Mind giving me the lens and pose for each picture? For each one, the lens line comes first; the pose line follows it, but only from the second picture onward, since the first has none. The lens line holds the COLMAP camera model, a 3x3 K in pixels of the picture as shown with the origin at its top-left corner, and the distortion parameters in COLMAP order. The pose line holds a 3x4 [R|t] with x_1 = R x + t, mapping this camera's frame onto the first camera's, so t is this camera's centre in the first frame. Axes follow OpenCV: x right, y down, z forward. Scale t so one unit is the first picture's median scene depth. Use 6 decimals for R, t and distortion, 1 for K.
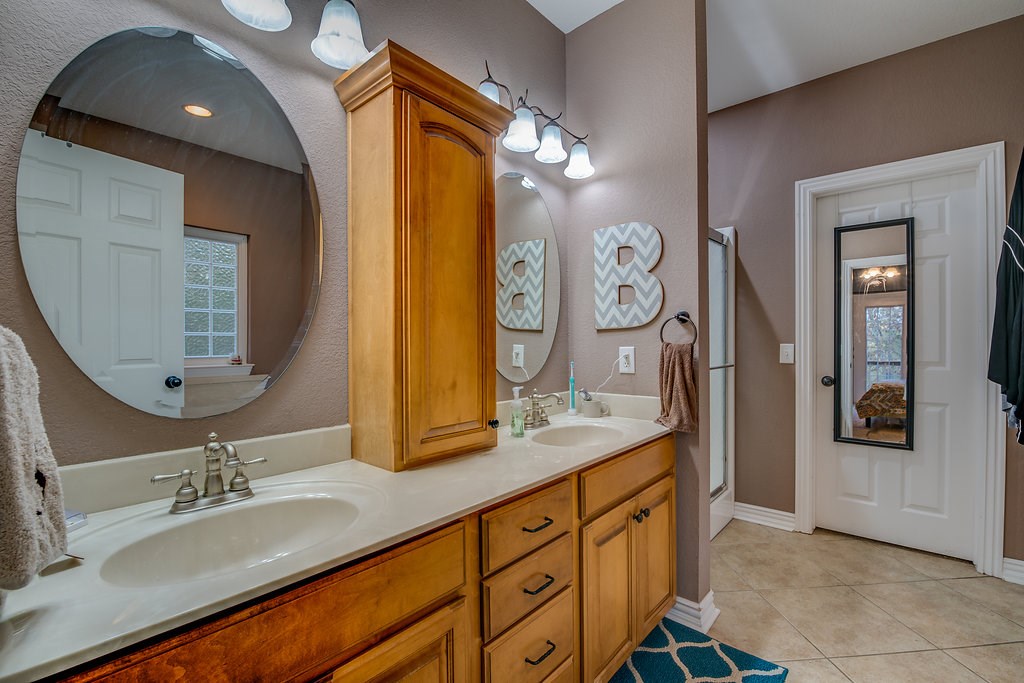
lens RADIAL K [[440.9, 0, 511.5], [0, 440.9, 341.7], [0, 0, 1]] dist [-0.010619, 0.000204]
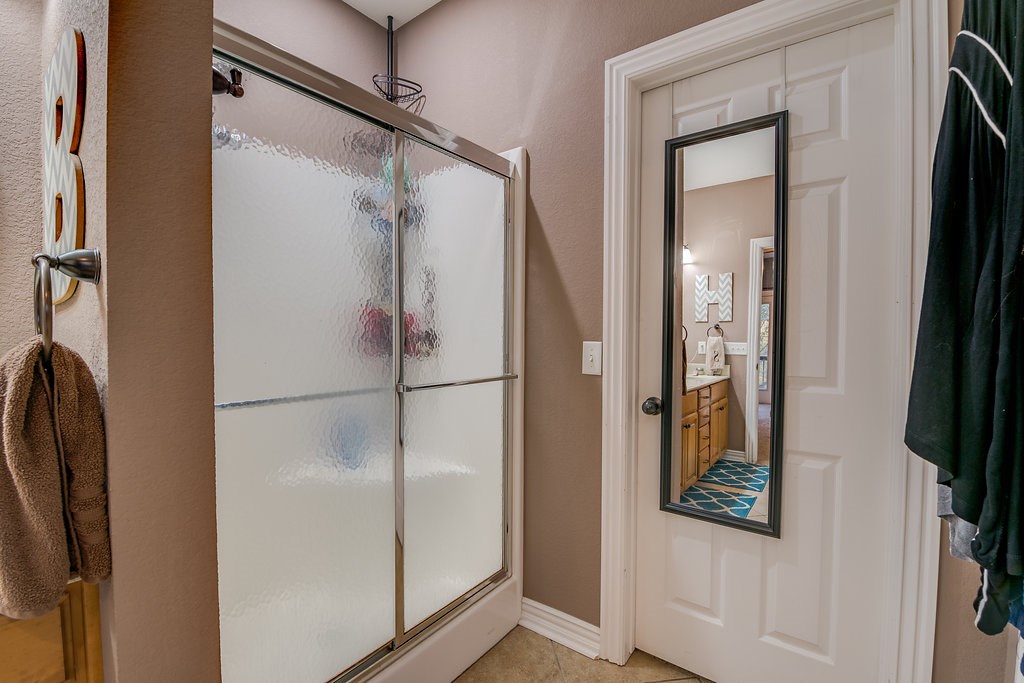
lens RADIAL K [[440.9, 0, 502.9], [0, 440.9, 341.9], [0, 0, 1]] dist [-0.010619, 0.000204]
pose [[0.997141, 0.008163, 0.075118, 0.484103], [-0.009104, 0.999884, 0.012195, -0.000473], [-0.075009, -0.012844, 0.997100, 0.438687]]
